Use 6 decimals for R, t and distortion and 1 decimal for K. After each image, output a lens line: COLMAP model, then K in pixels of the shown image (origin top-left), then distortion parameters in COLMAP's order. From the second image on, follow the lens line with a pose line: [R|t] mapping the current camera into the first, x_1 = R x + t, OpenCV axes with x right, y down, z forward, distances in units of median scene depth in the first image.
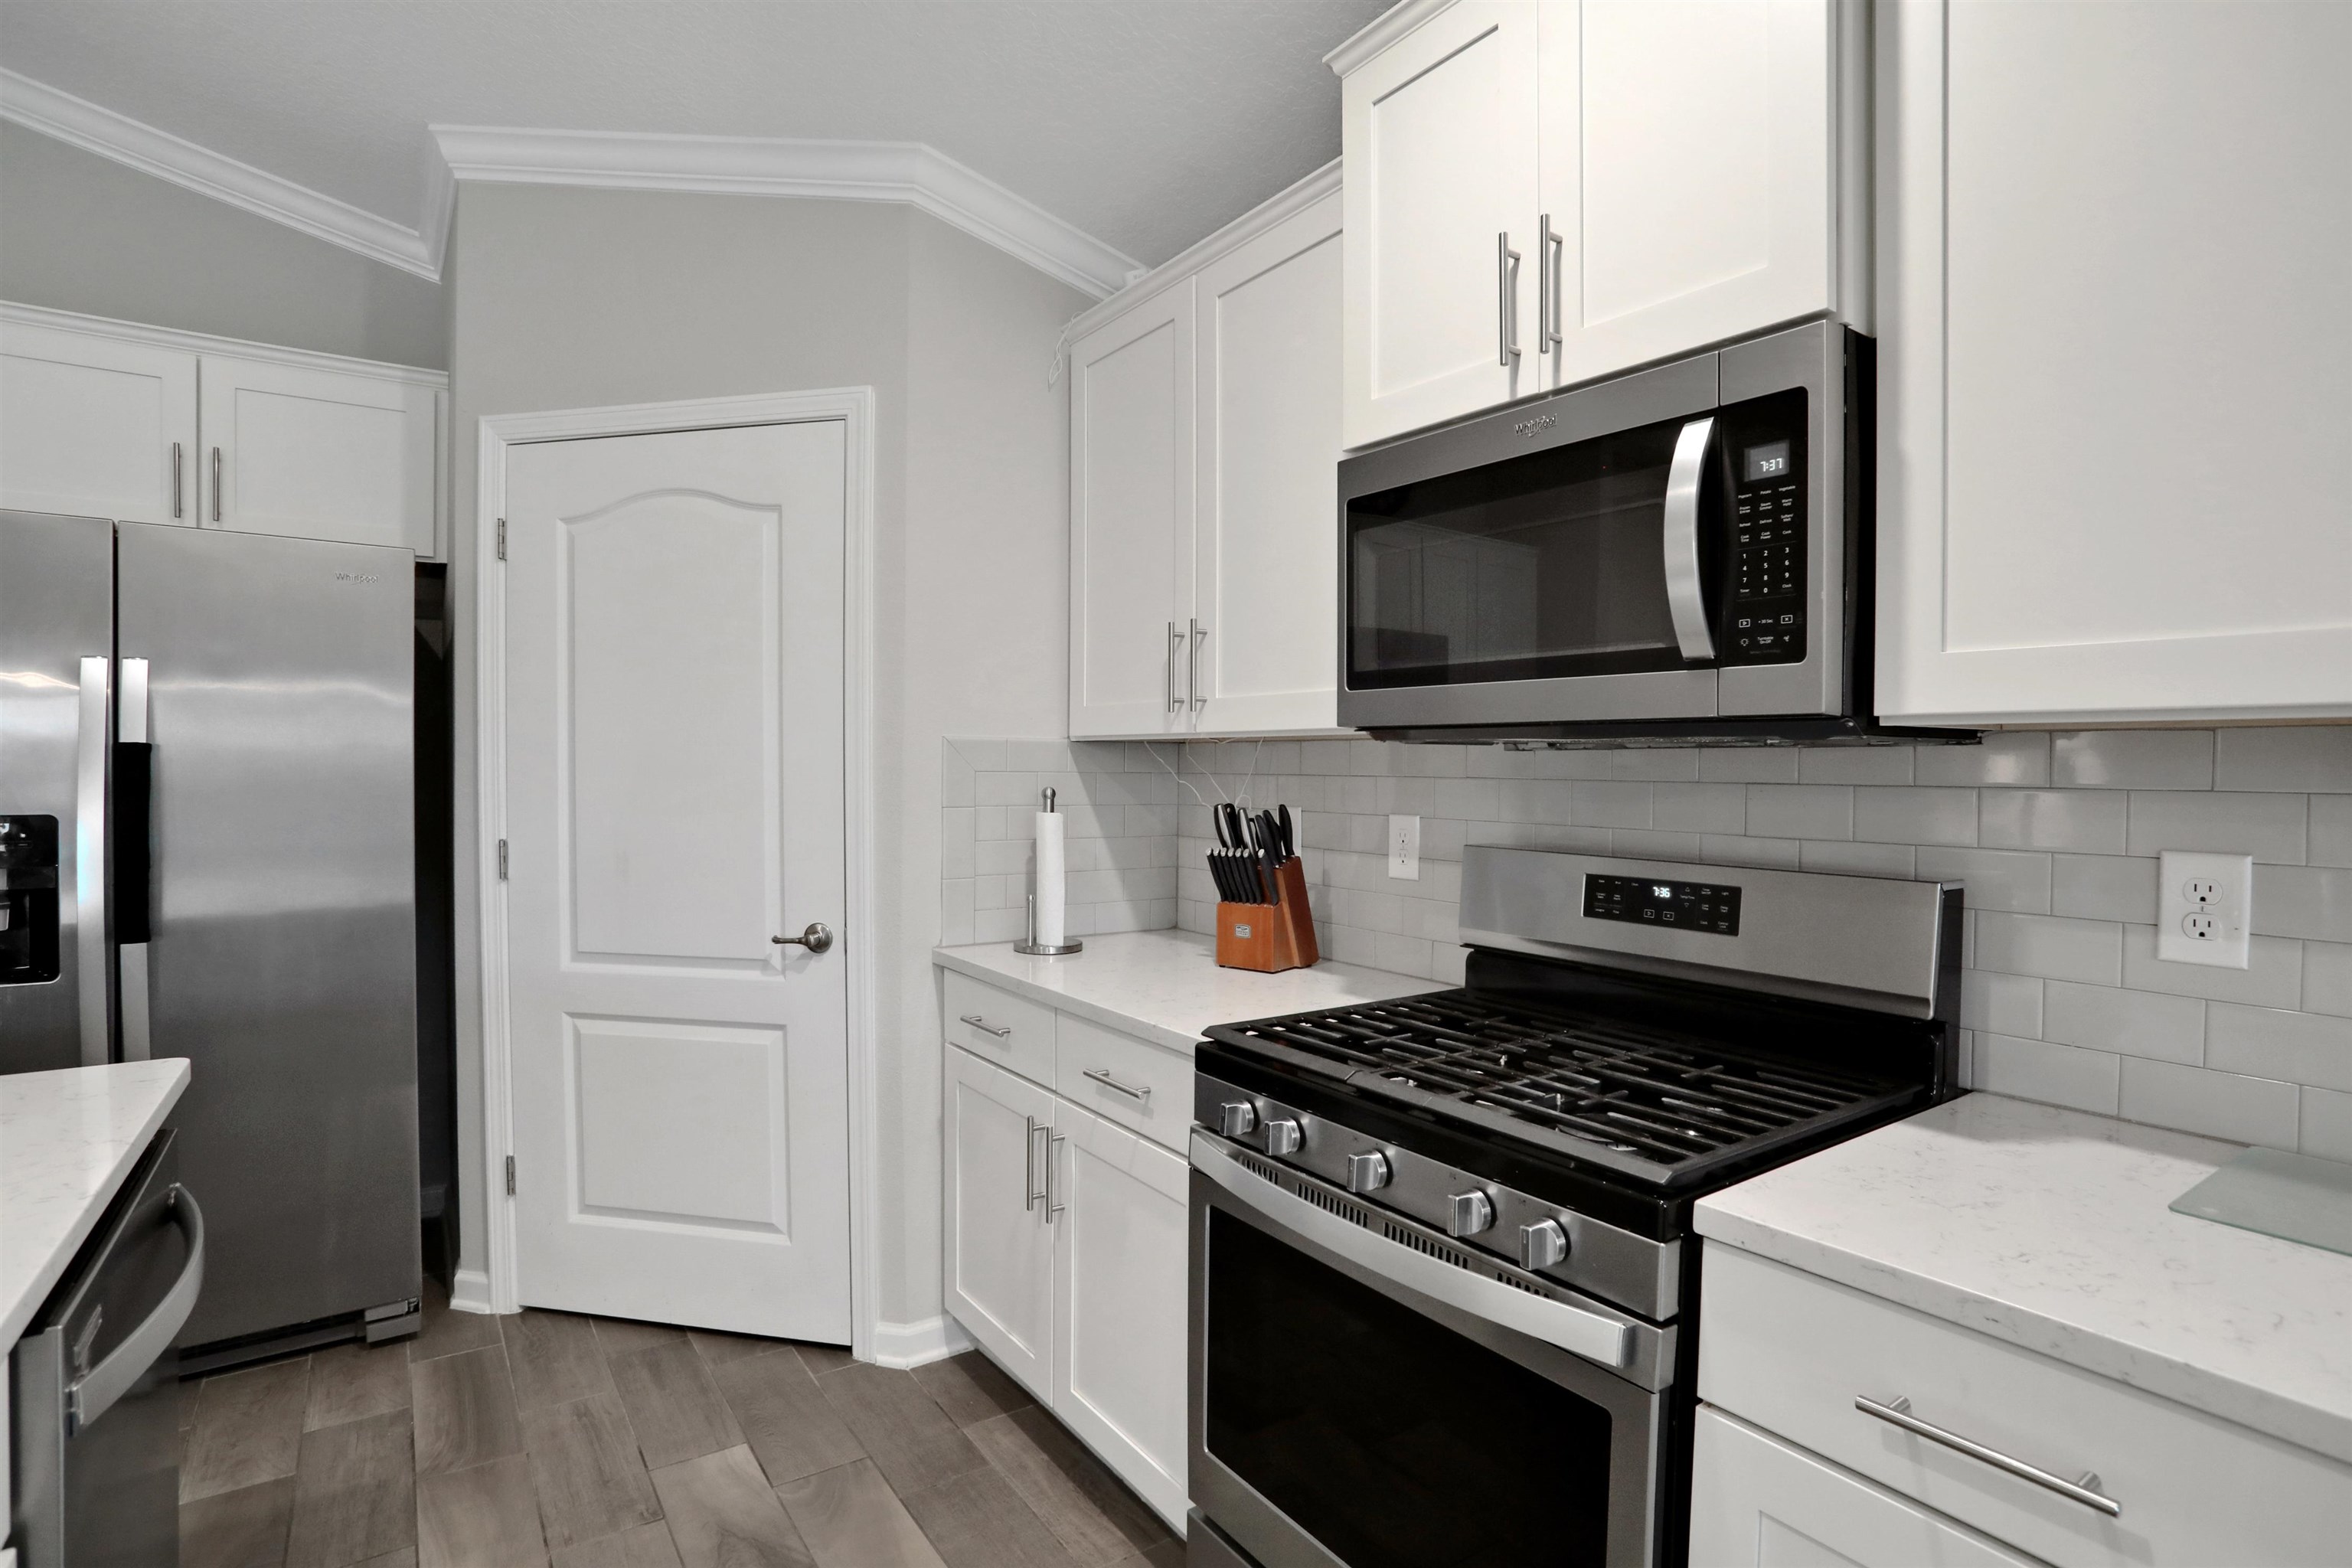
lens RADIAL K [[1191.7, 0, 1176.0], [0, 1191.7, 784.0], [0, 0, 1]] dist [-0.078361, 0.038984]
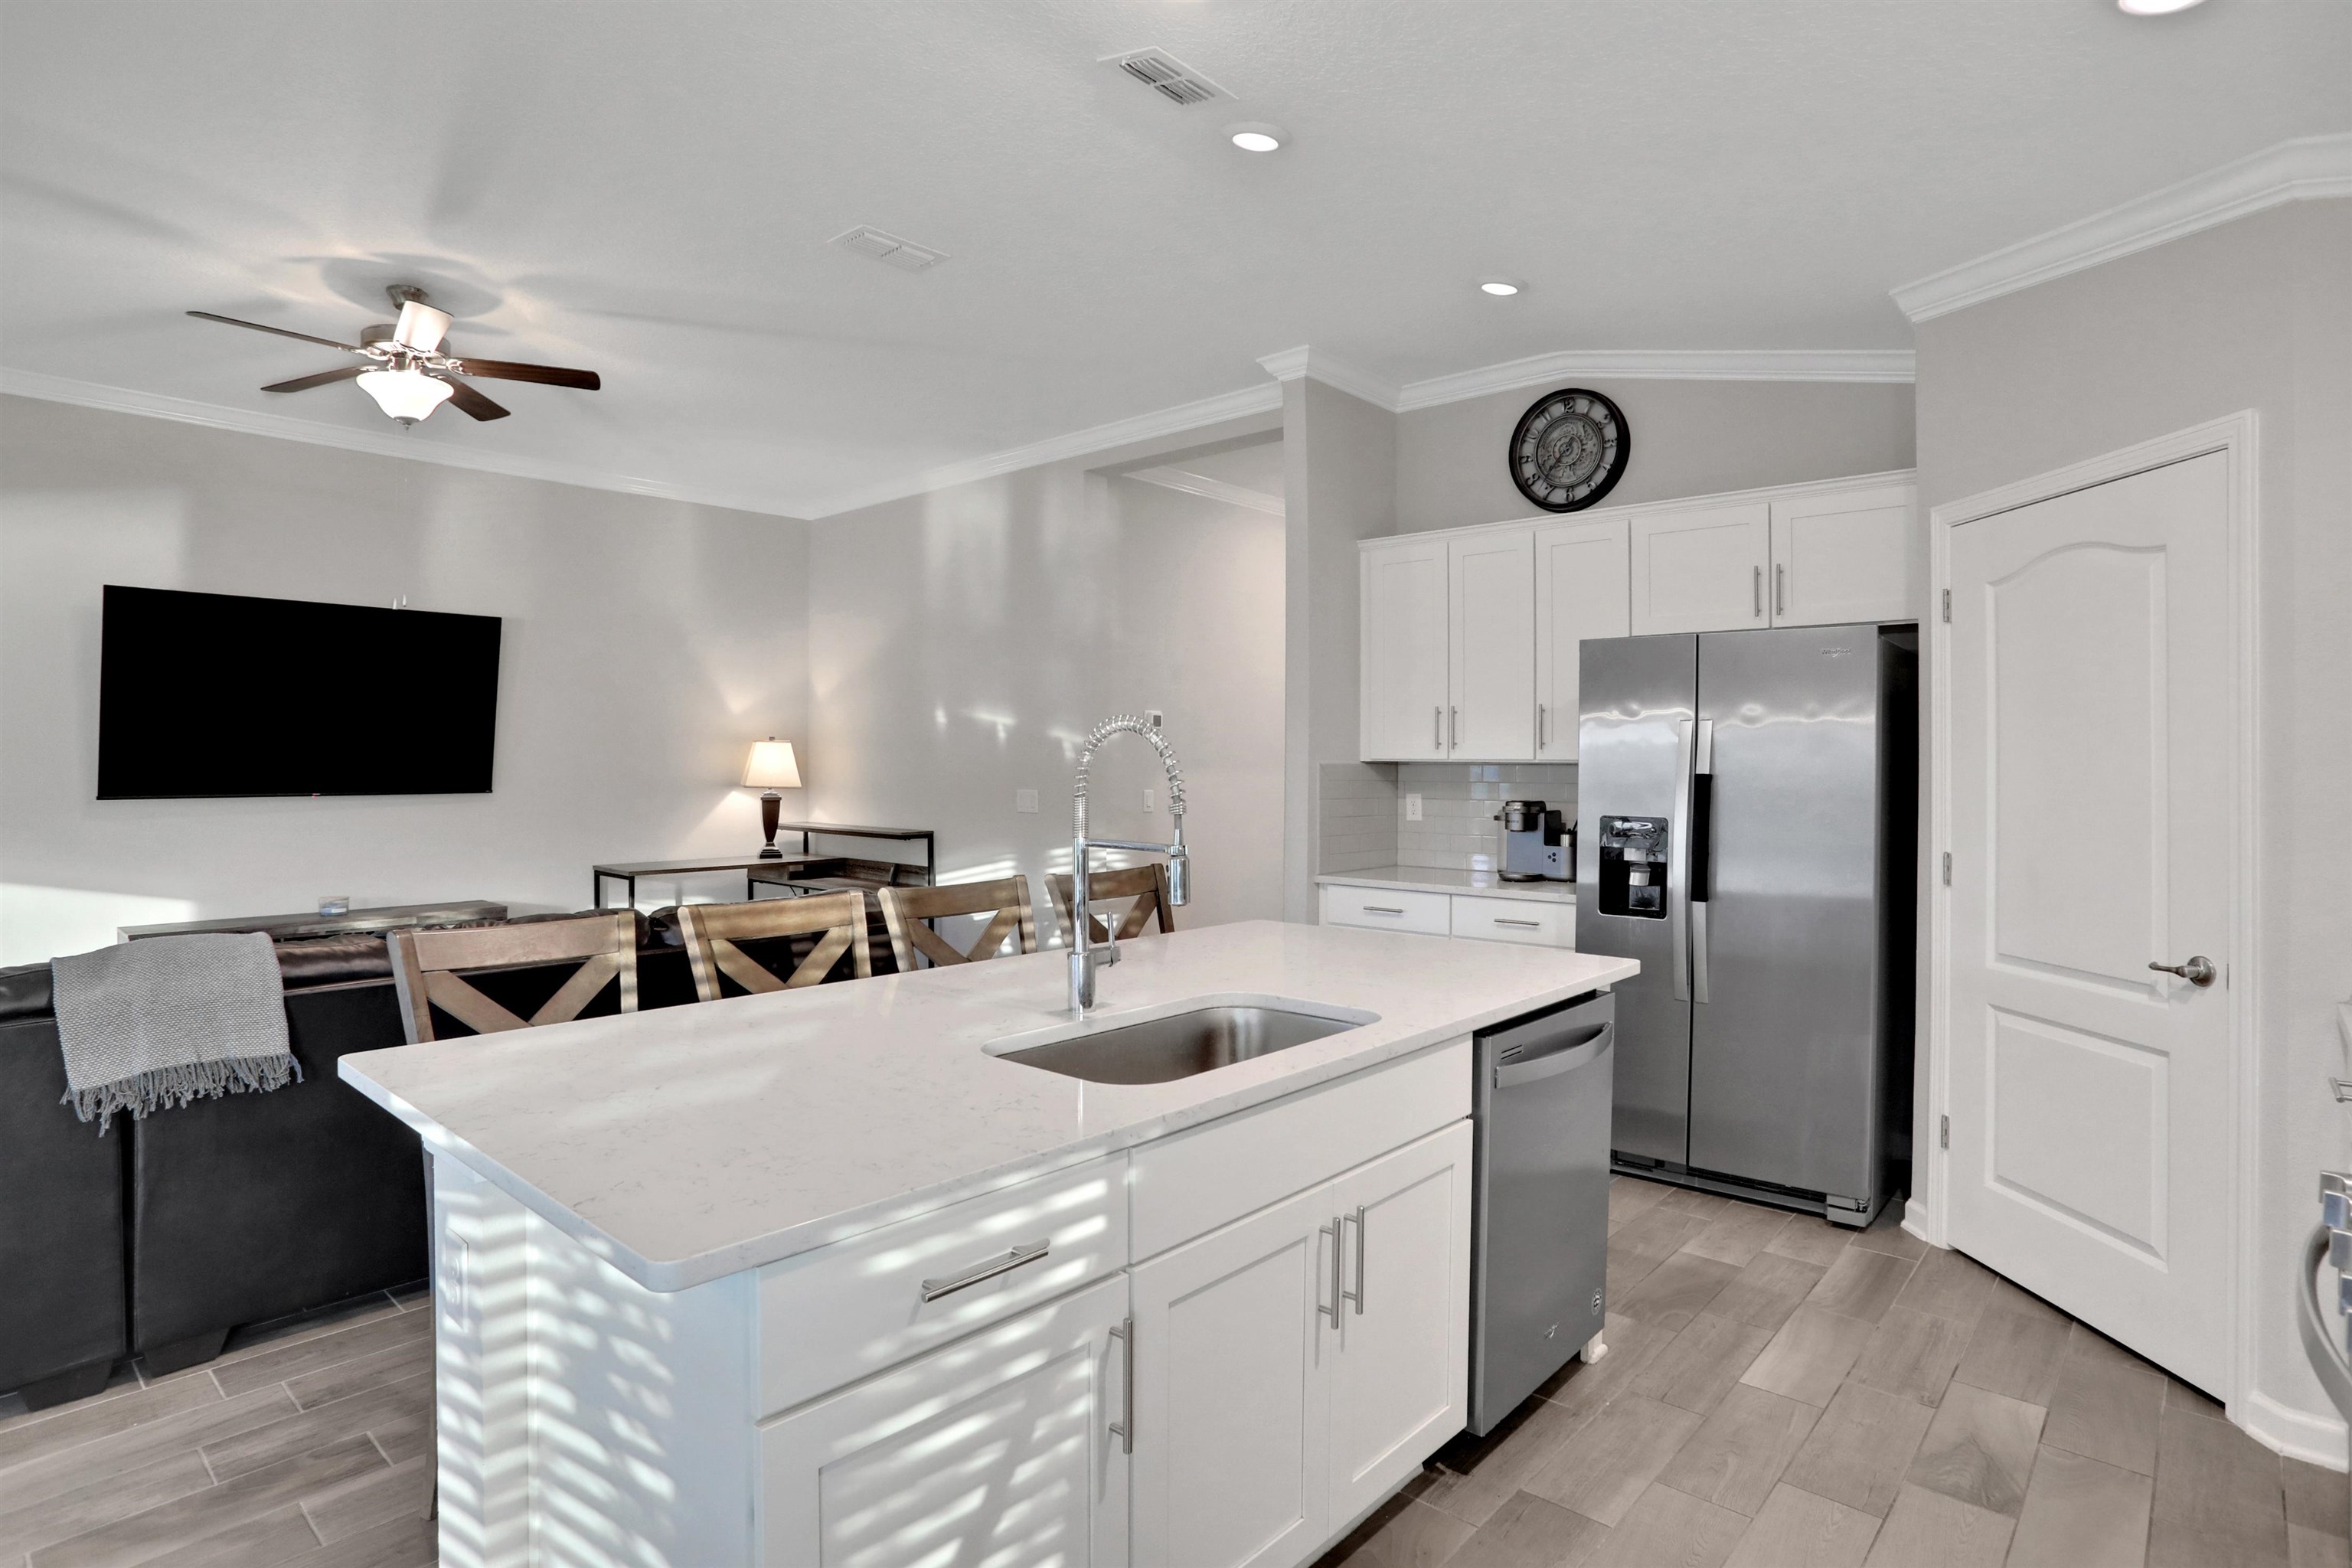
lens RADIAL K [[1249.3, 0, 1177.0], [0, 1249.3, 756.2], [0, 0, 1]] dist [-0.069800, 0.046191]
pose [[0.241374, -0.007749, -0.970401, 0.558710], [-0.021134, 0.999689, -0.013240, -0.022348], [0.970202, 0.023704, 0.241135, -0.104796]]
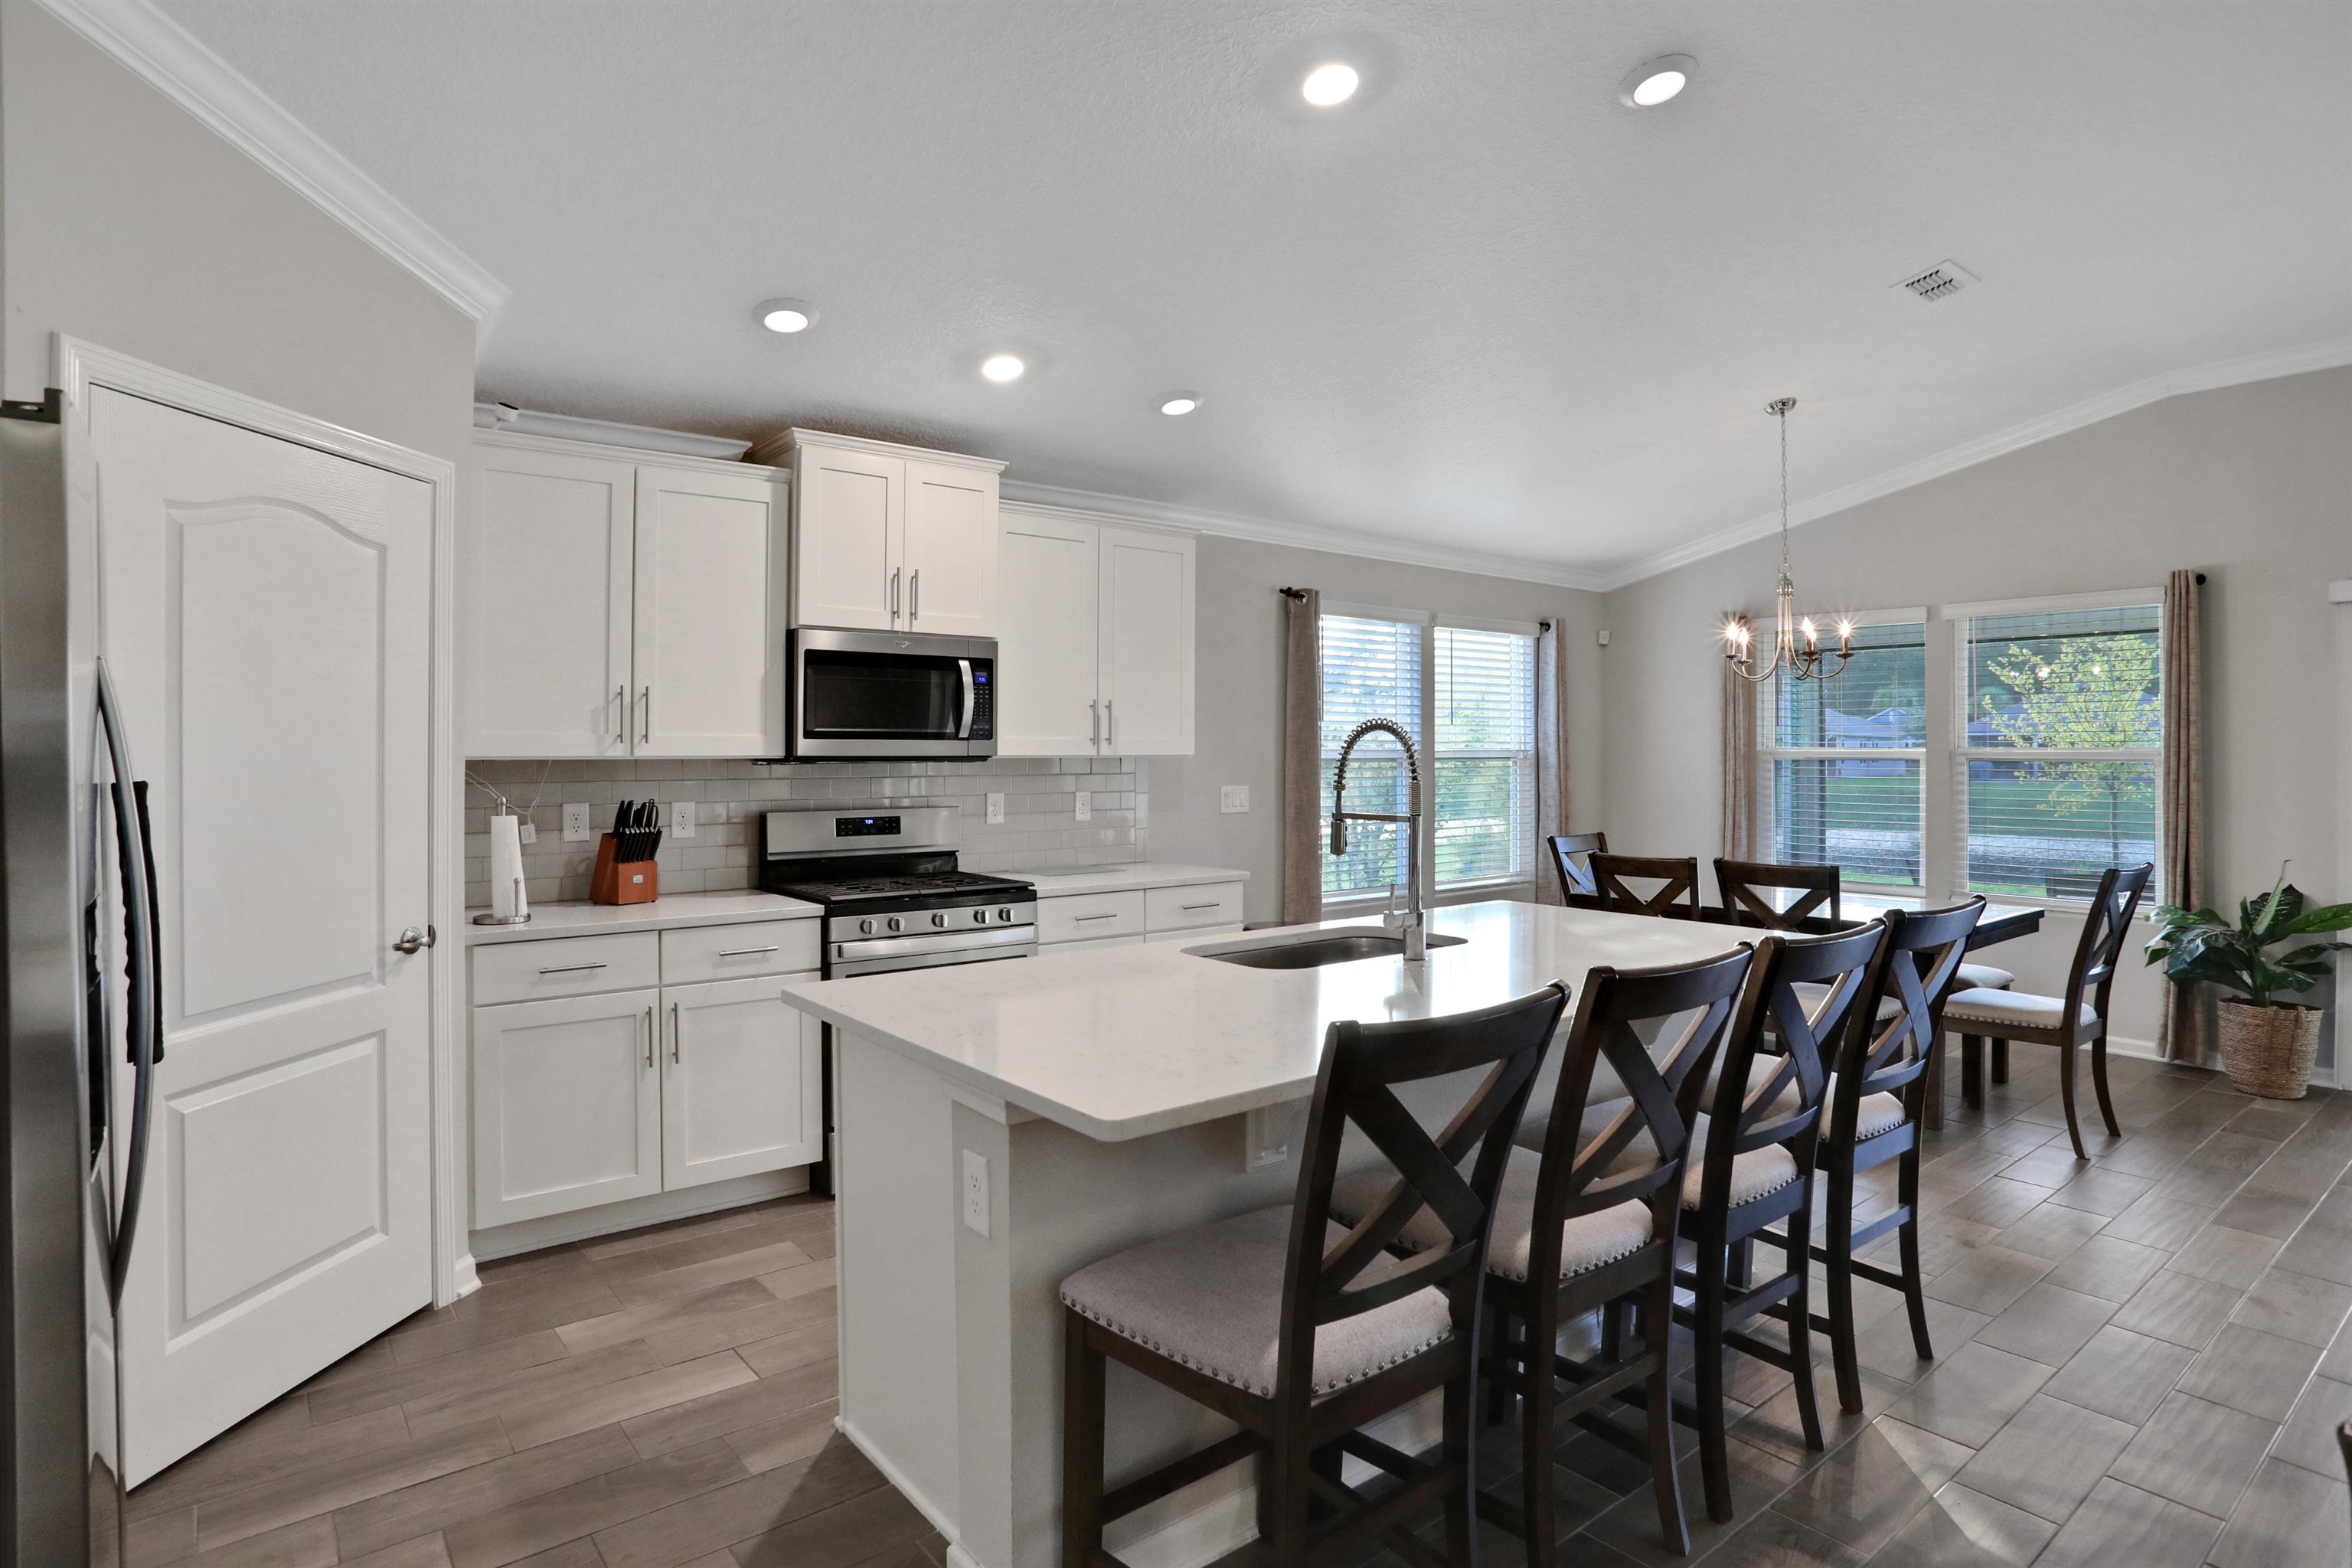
lens RADIAL K [[1226.1, 0, 1200.1], [0, 1226.1, 777.0], [0, 0, 1]] dist [-0.066633, 0.043289]
pose [[-0.091297, -0.029340, 0.995391, -1.697456], [0.017279, 0.999369, 0.031042, -0.054653], [-0.995674, 0.020034, -0.090733, 0.405189]]
